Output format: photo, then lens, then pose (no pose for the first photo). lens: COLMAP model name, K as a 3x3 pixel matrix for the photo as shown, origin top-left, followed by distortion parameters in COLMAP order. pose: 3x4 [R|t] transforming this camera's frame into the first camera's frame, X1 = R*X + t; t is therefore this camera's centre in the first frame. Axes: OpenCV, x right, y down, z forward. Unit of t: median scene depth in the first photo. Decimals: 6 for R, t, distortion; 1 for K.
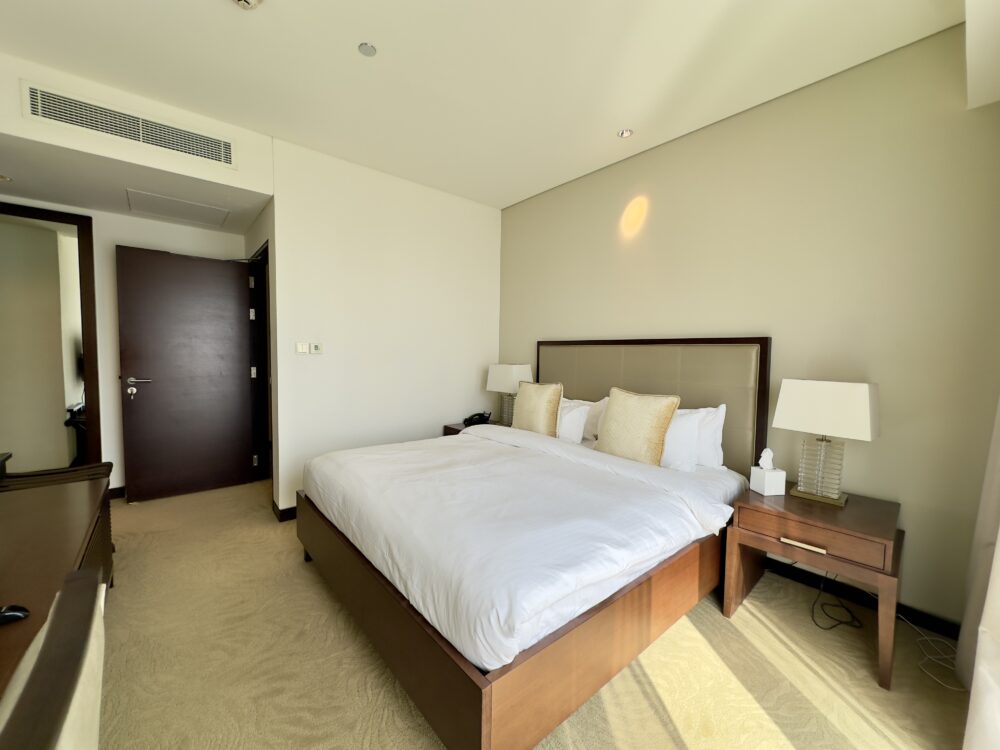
lens RADIAL K [[399.9, 0, 505.4], [0, 399.9, 369.0], [0, 0, 1]] dist [0.002447, -0.000922]
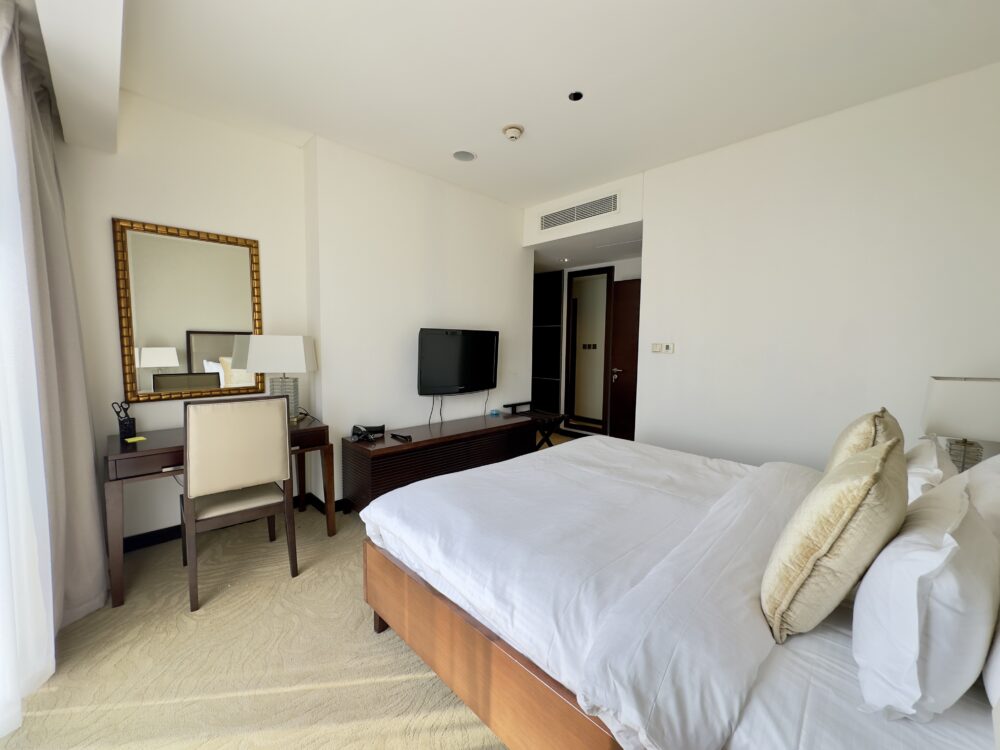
lens RADIAL K [[399.9, 0, 501.0], [0, 399.9, 373.9], [0, 0, 1]] dist [0.002447, -0.000922]
pose [[0.061469, 0.058543, -0.996391, 0.705789], [-0.055640, 0.996927, 0.055142, -0.020974], [0.996557, 0.052049, 0.064537, 0.609971]]
